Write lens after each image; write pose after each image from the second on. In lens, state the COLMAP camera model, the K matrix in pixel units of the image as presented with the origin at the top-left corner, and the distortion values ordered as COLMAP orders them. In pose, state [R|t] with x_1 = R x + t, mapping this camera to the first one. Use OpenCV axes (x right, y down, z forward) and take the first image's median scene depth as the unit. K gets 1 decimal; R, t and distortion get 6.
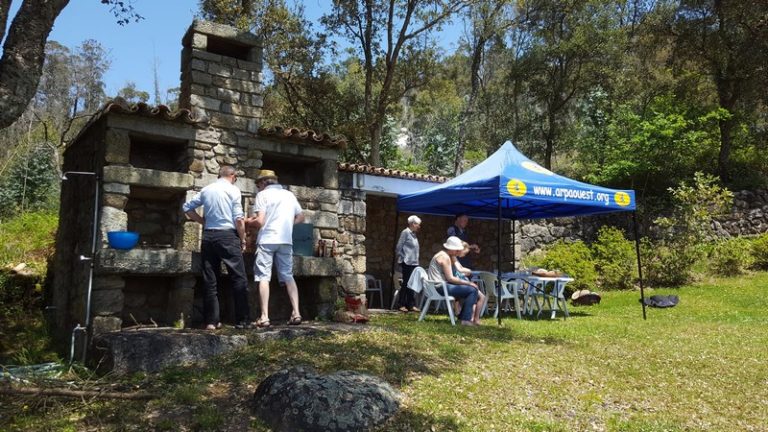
lens RADIAL K [[575.0, 0, 388.3], [0, 575.0, 217.7], [0, 0, 1]] dist [0.178808, -0.297057]
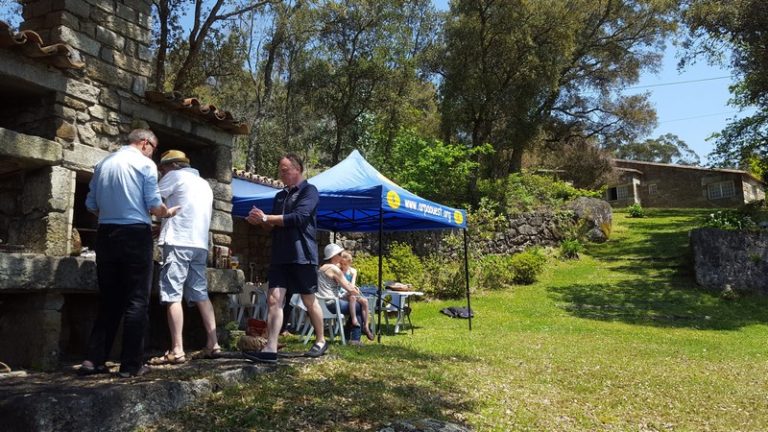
lens RADIAL K [[571.0, 0, 374.5], [0, 571.0, 229.0], [0, 0, 1]] dist [0.106646, -0.156720]
pose [[0.873809, 0.052219, 0.483458, -0.326161], [-0.052207, 0.998545, -0.013495, 0.015016], [-0.483459, -0.013448, 0.875264, 0.227258]]
